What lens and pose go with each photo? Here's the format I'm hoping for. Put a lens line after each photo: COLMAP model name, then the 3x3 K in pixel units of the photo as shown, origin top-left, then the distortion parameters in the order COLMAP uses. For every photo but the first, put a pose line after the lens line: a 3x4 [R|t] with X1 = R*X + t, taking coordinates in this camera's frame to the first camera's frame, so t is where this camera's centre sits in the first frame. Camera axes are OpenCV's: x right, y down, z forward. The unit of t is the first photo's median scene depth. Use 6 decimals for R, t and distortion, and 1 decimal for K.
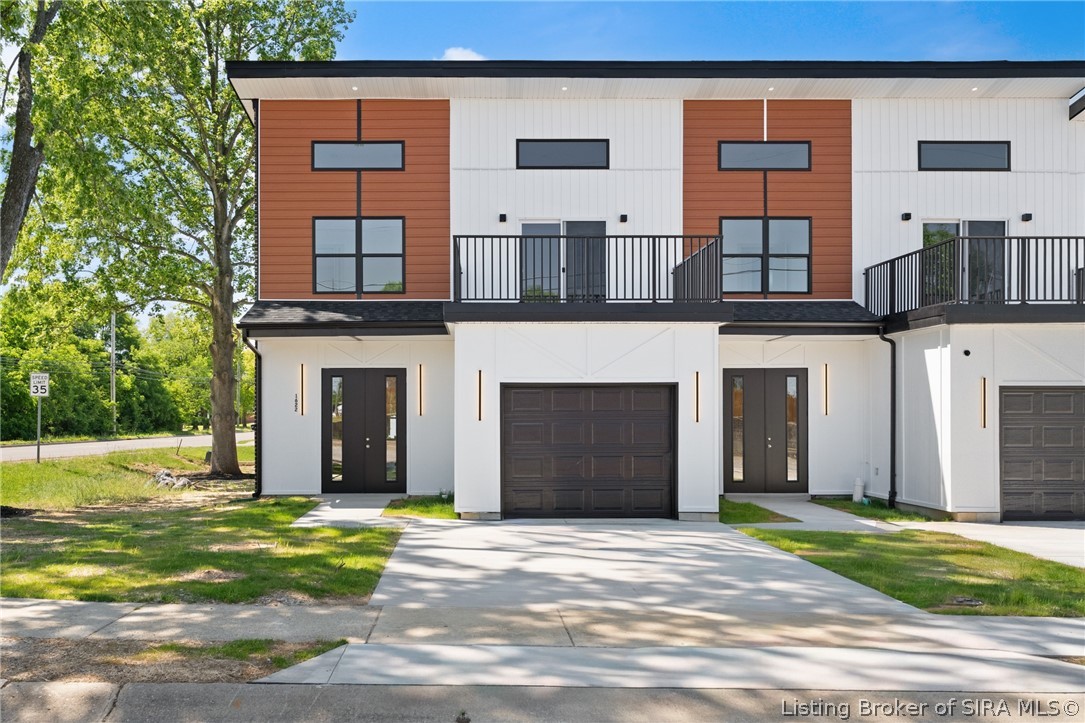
lens RADIAL K [[852.6, 0, 507.7], [0, 852.6, 411.4], [0, 0, 1]] dist [-0.001019, -0.001652]
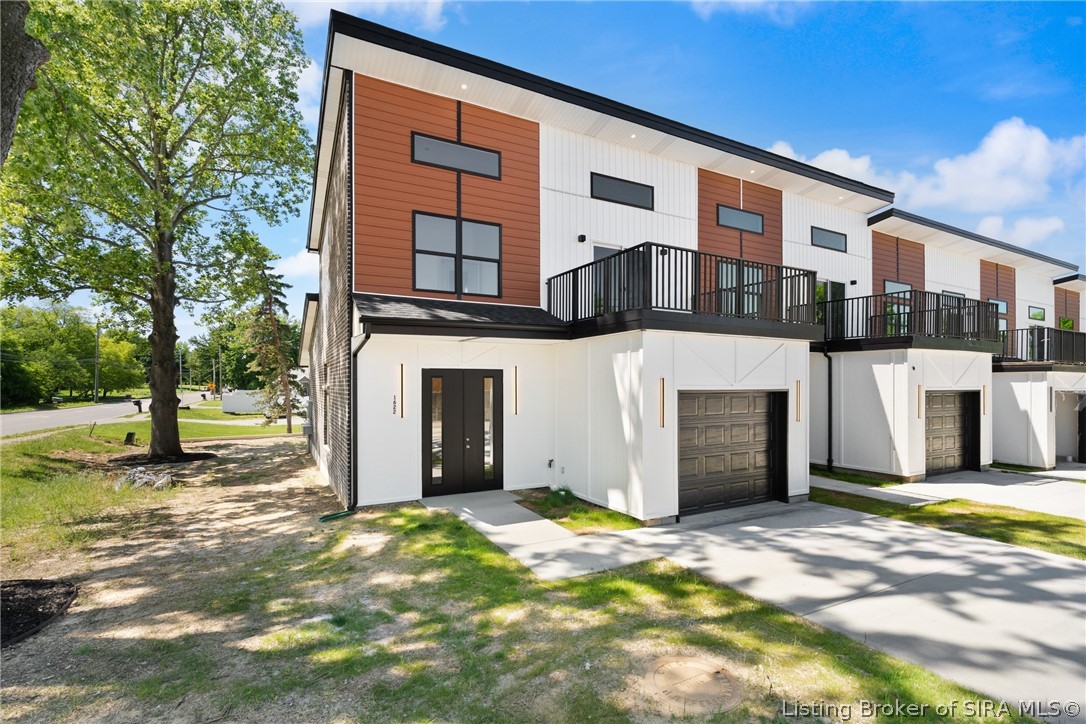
lens RADIAL K [[487.3, 0, 543.9], [0, 487.3, 384.1], [0, 0, 1]] dist [-0.002283, -0.000188]
pose [[0.891918, 0.001398, 0.452195, -0.344221], [-0.001215, 0.999999, -0.000695, -0.032576], [-0.452195, 0.000071, 0.891919, 0.444204]]
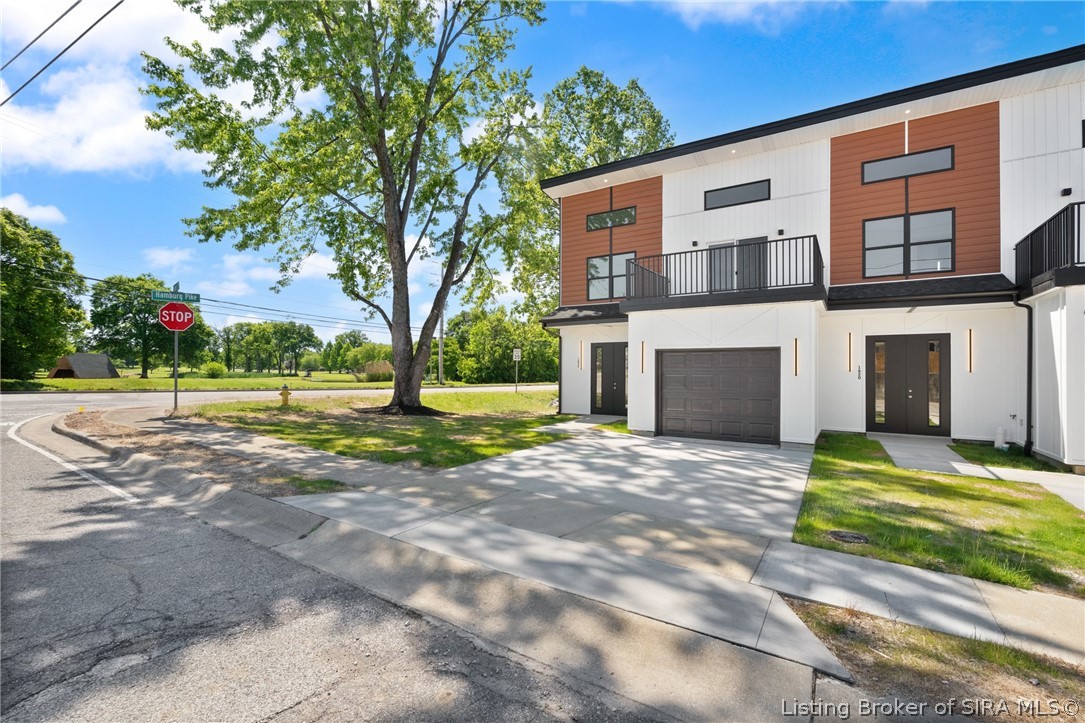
lens RADIAL K [[485.2, 0, 542.5], [0, 485.2, 361.5], [0, 0, 1]] dist [-0.001566, -0.000007]
pose [[0.832234, -0.003346, -0.554415, 0.252525], [-0.004578, 0.999906, -0.012905, 0.001008], [0.554406, 0.013278, 0.832140, 0.111063]]
